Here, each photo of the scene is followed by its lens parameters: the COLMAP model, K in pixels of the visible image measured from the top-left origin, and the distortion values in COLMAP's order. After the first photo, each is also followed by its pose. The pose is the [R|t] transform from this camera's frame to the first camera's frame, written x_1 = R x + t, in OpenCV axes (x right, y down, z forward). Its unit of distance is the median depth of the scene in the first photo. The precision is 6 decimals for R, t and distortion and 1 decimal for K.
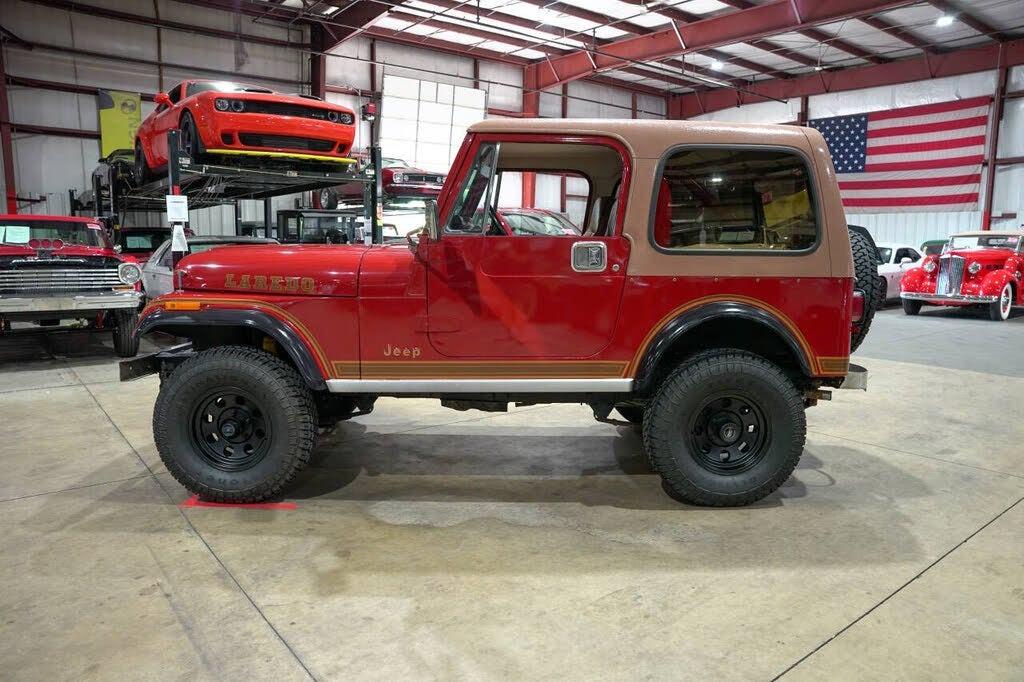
lens RADIAL K [[701.9, 0, 514.5], [0, 701.9, 339.0], [0, 0, 1]] dist [-0.145322, 0.115855]
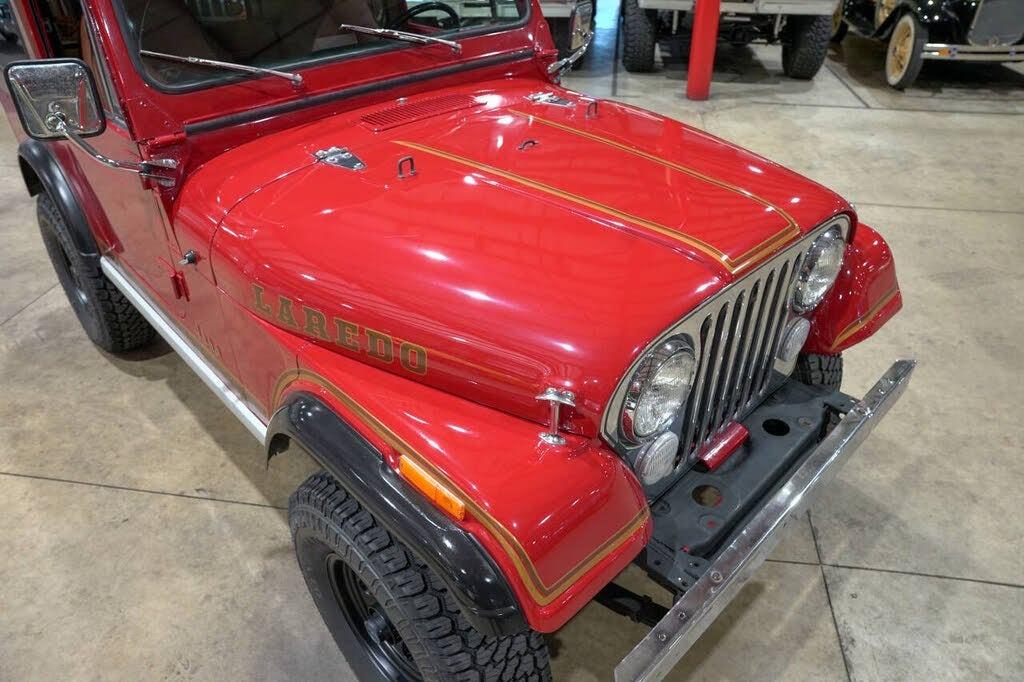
lens RADIAL K [[701.9, 0, 514.5], [0, 701.9, 339.0], [0, 0, 1]] dist [-0.145322, 0.115855]
pose [[-0.687315, -0.410874, 0.598984, -0.130346], [0.097572, 0.764938, 0.636671, -0.073742], [-0.719777, 0.496037, -0.485663, 0.289537]]
